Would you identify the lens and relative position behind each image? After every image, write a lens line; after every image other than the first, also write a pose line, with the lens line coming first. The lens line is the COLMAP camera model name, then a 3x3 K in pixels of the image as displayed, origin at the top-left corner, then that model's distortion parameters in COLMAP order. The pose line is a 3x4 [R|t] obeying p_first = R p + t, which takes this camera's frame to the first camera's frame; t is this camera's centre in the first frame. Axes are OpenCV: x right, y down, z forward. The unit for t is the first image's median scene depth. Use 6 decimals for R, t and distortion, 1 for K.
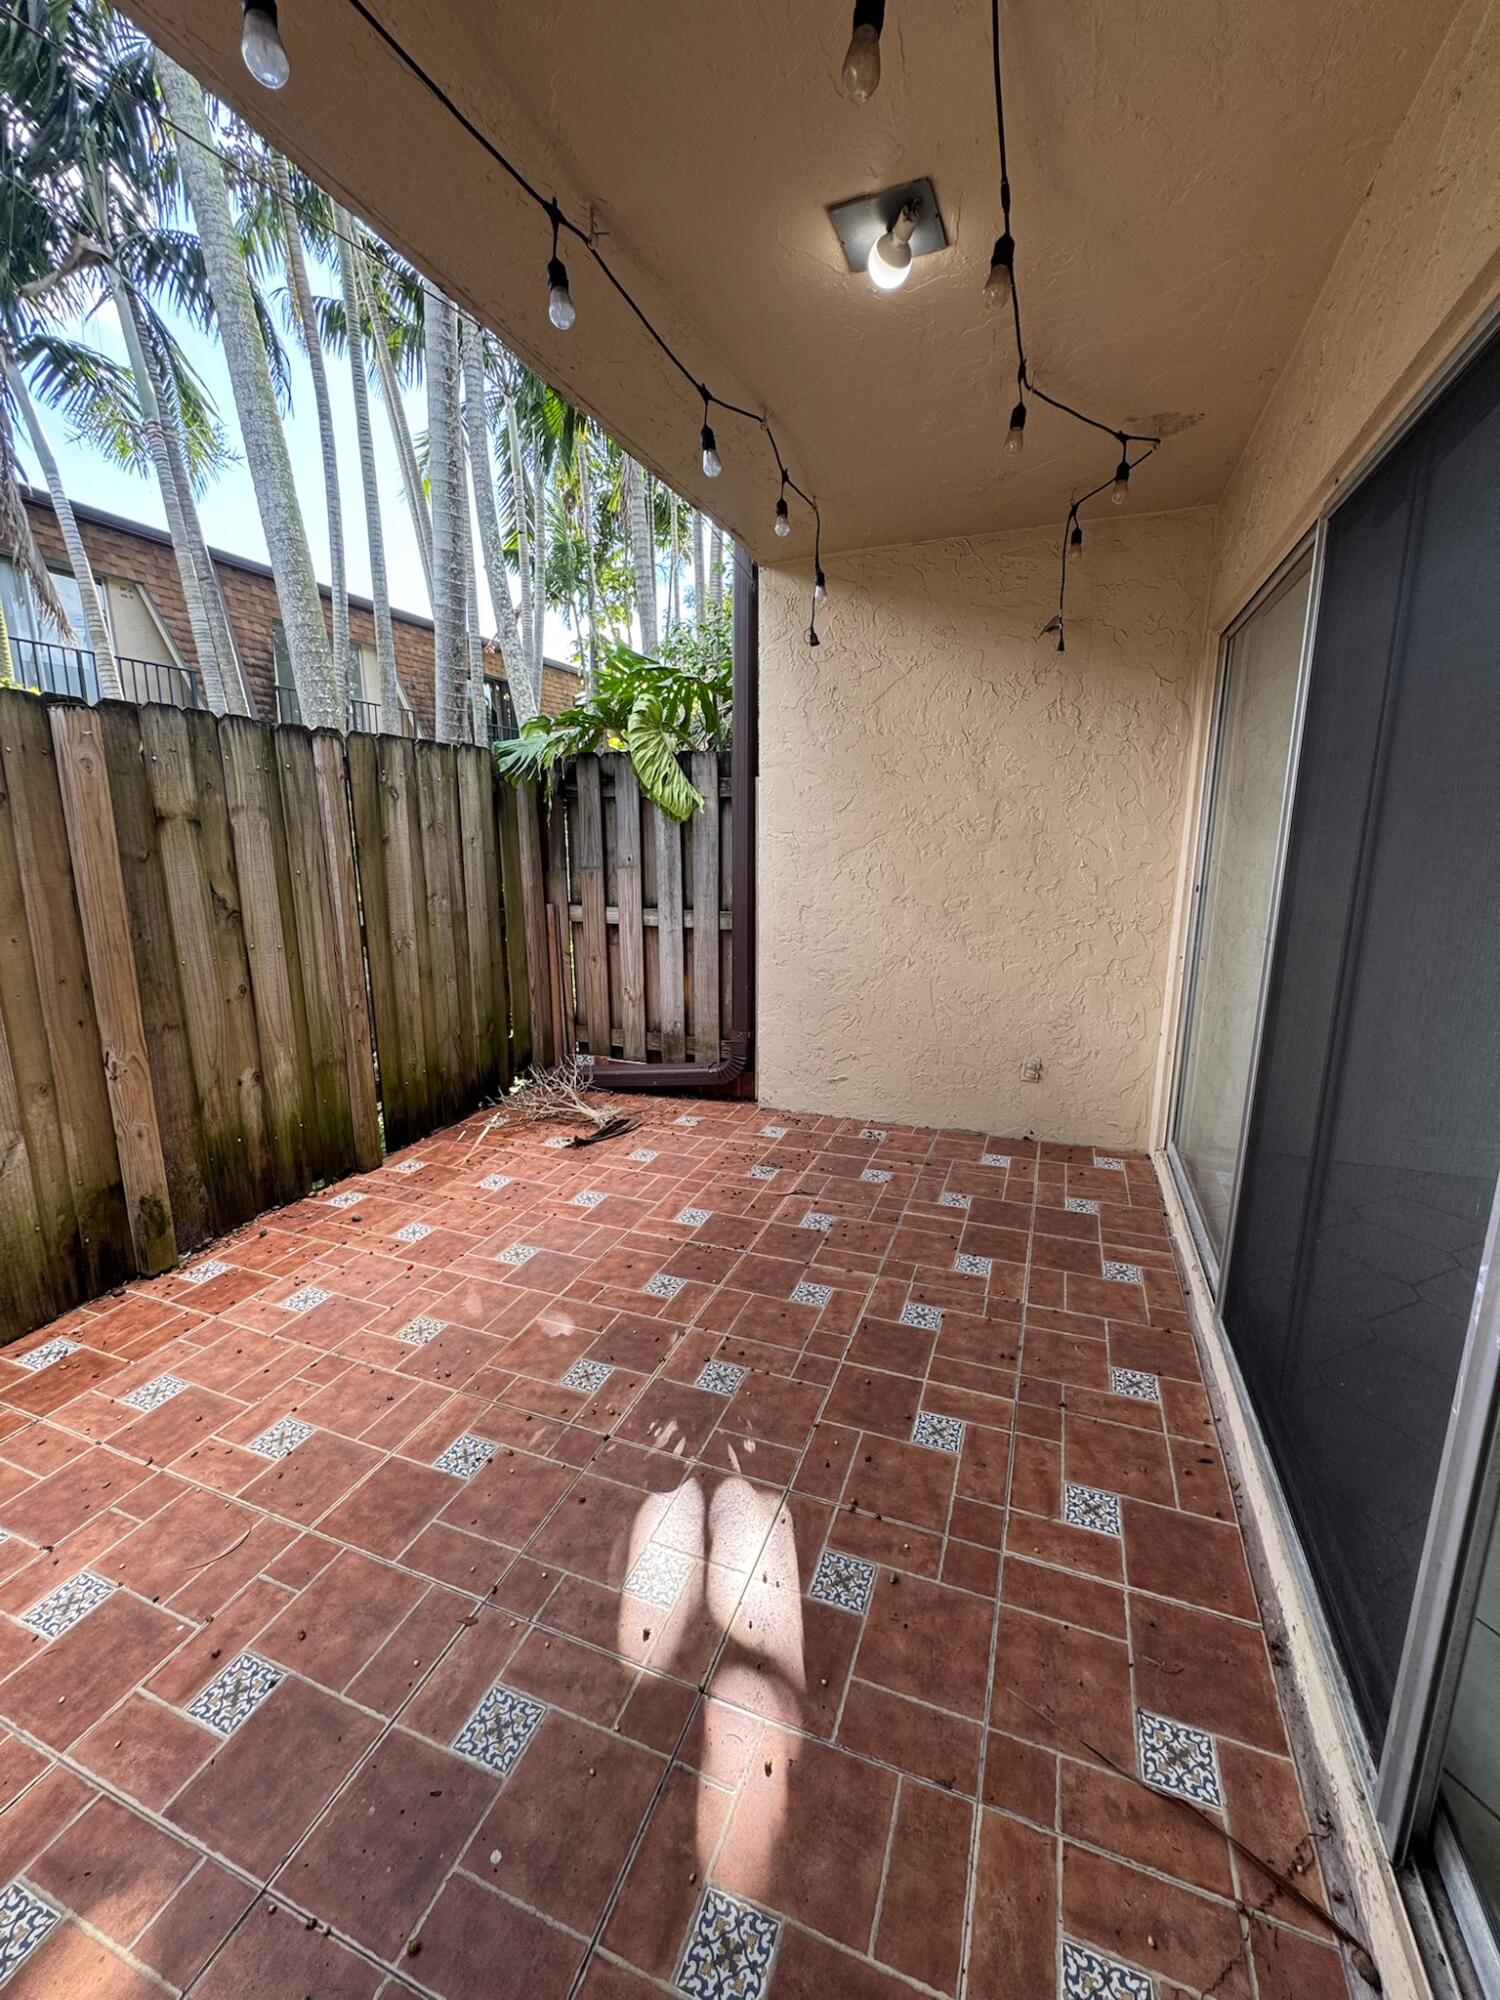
lens RADIAL K [[800.7, 0, 753.3], [0, 800.7, 999.6], [0, 0, 1]] dist [-0.002268, -0.000268]
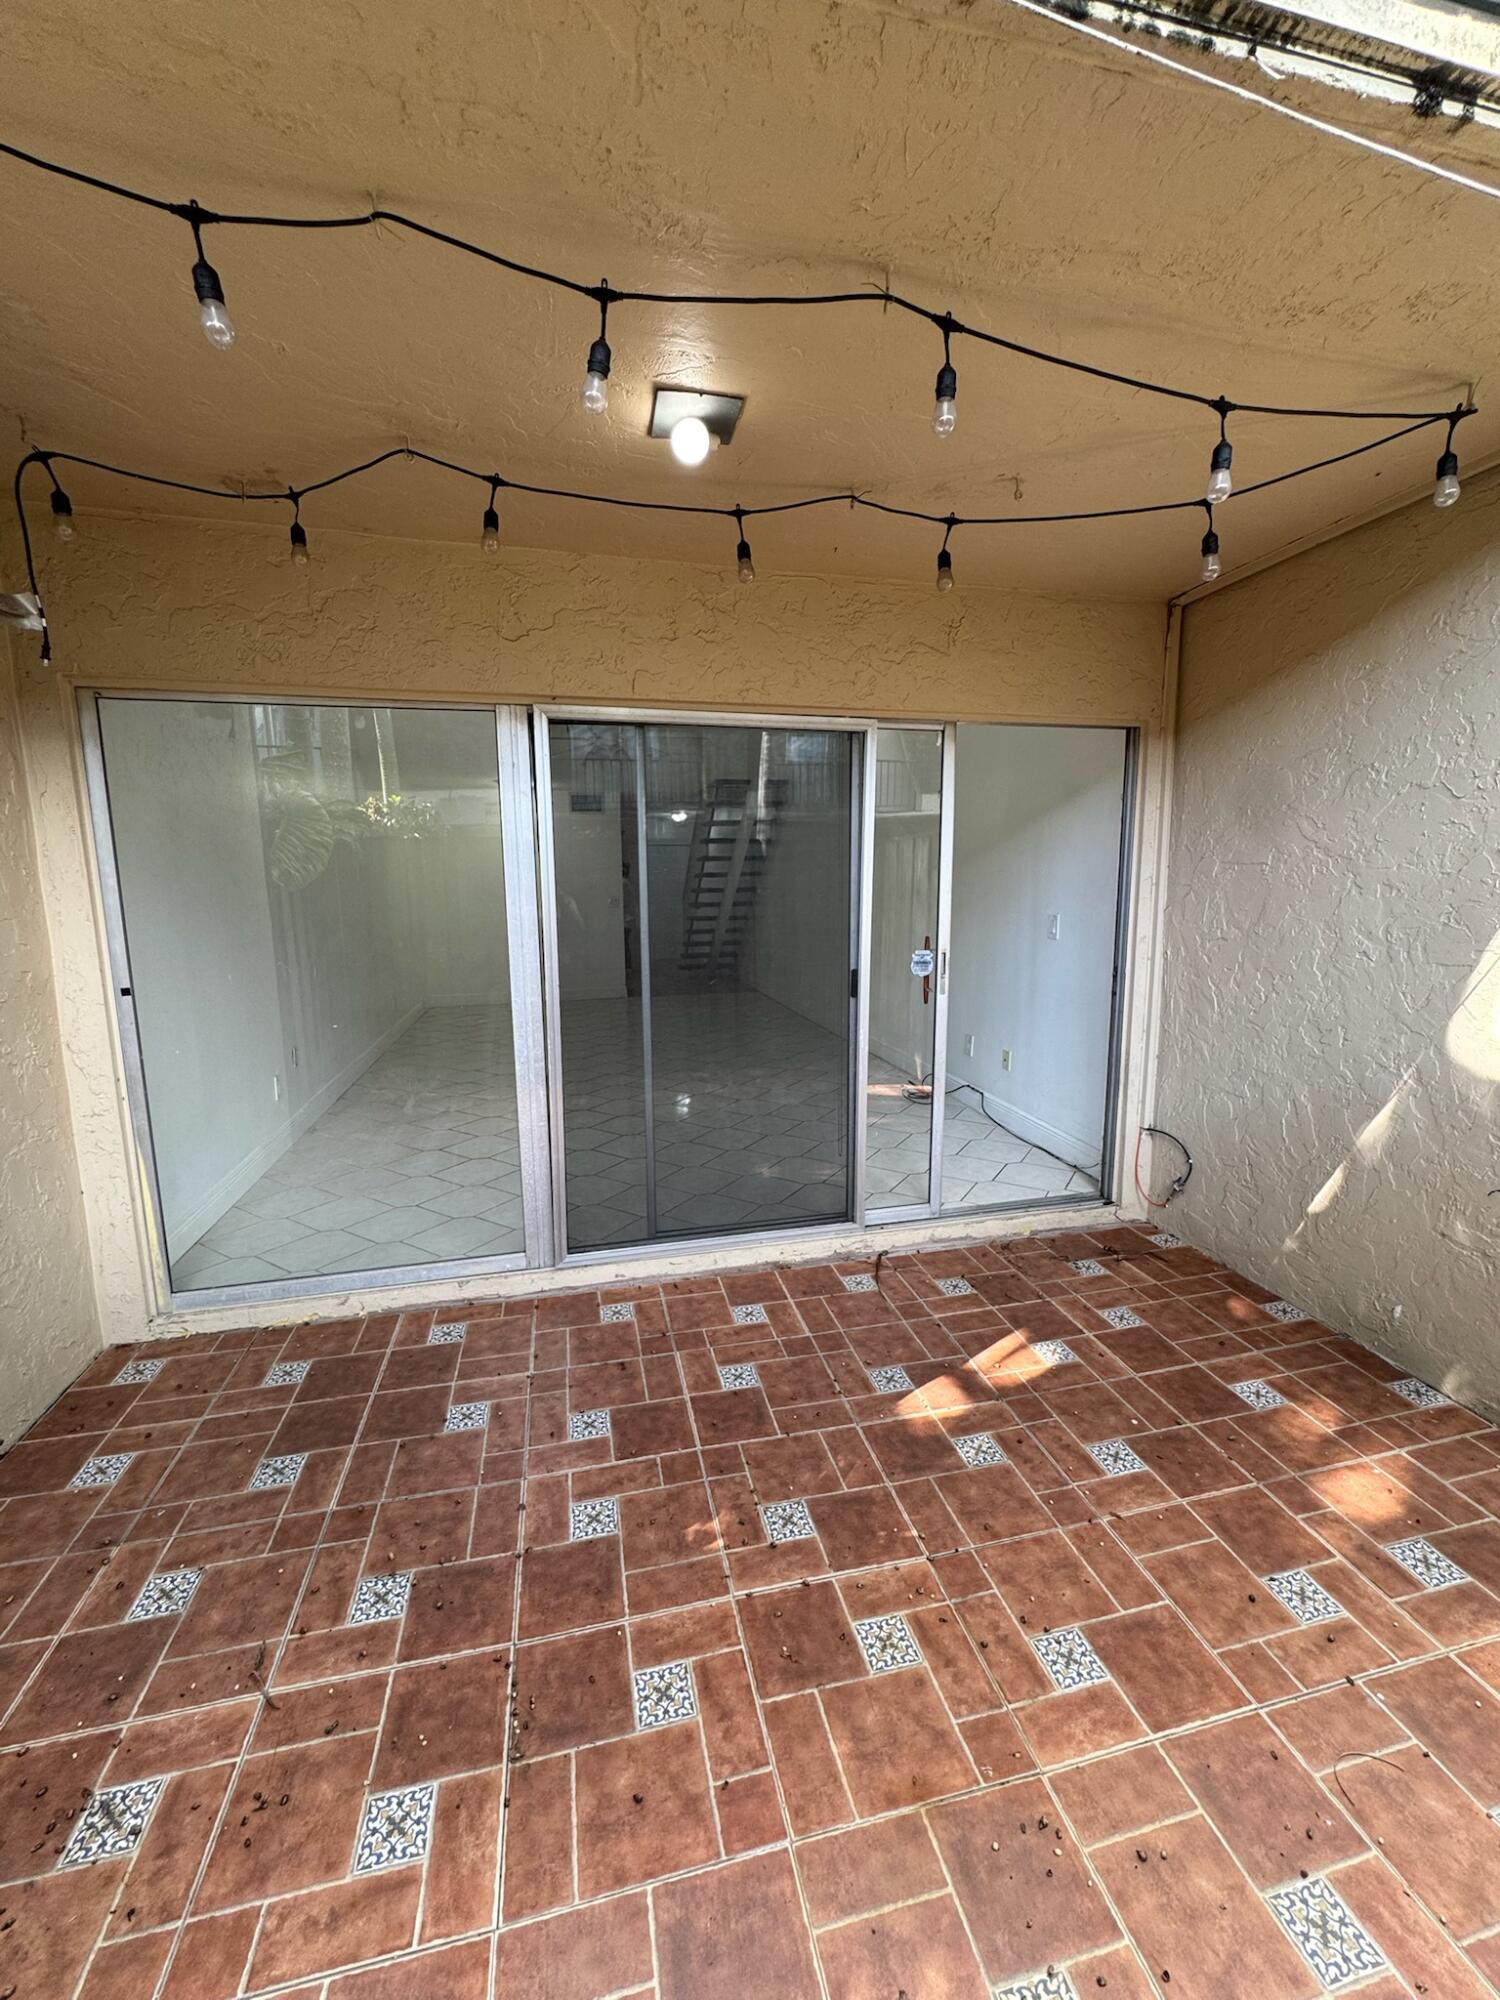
lens RADIAL K [[800.7, 0, 753.3], [0, 800.7, 999.6], [0, 0, 1]] dist [-0.002268, -0.000268]
pose [[-0.563733, -0.114153, 0.818030, -0.532186], [0.184339, 0.948033, 0.259329, -0.252113], [-0.805124, 0.296987, -0.513395, 1.015655]]
